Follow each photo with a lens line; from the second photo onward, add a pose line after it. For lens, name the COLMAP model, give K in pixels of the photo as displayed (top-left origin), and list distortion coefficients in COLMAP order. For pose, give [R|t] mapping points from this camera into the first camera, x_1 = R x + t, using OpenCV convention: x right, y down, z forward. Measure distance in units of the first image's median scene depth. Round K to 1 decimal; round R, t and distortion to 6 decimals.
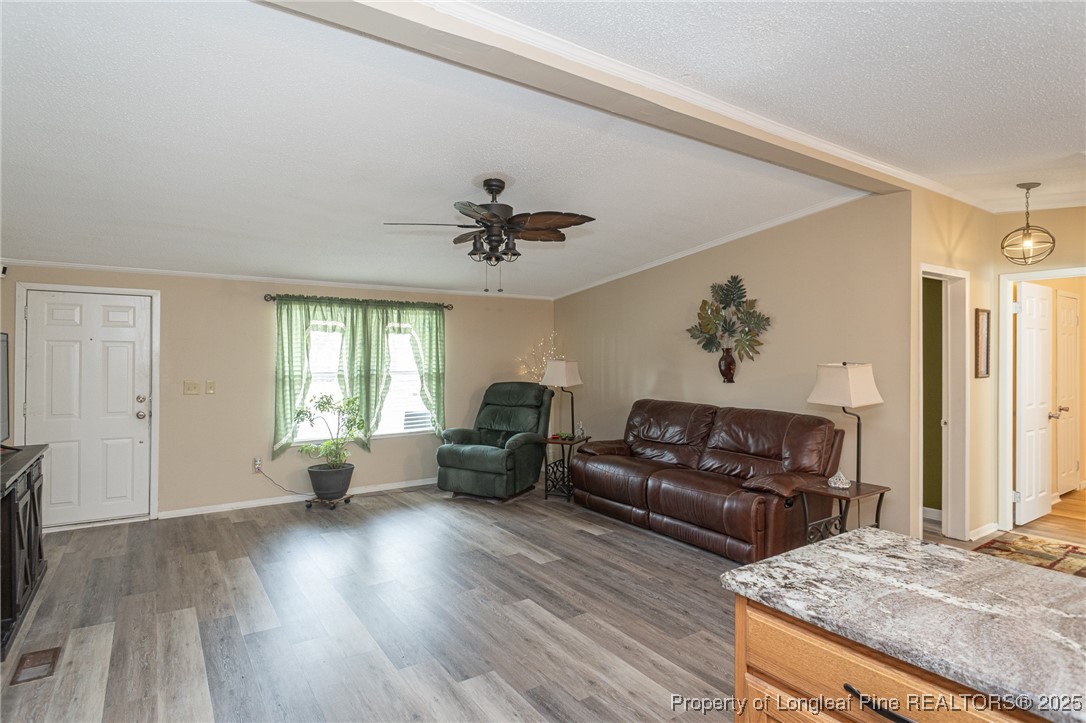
lens RADIAL K [[573.6, 0, 539.3], [0, 573.6, 352.0], [0, 0, 1]] dist [-0.008293, -0.000218]
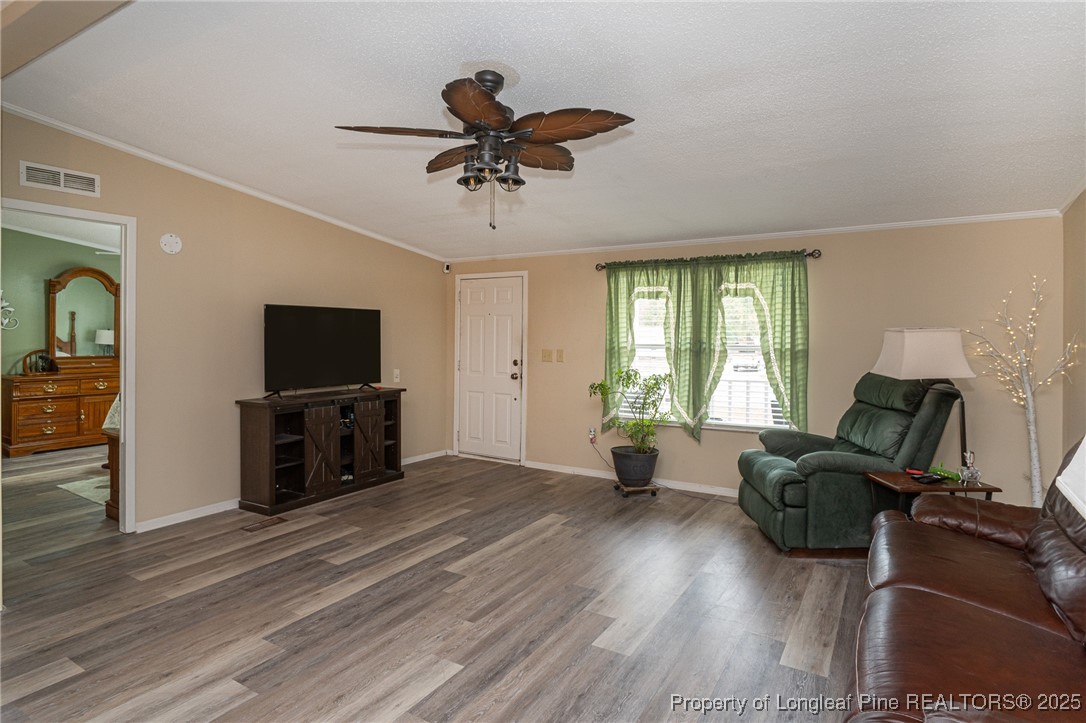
lens RADIAL K [[588.8, 0, 542.0], [0, 588.8, 324.8], [0, 0, 1]] dist [-0.007175, -0.000694]
pose [[0.415871, -0.014048, -0.909315, 0.390107], [0.001785, 0.999891, -0.014631, 0.018114], [0.909422, 0.004461, 0.415851, 0.461871]]
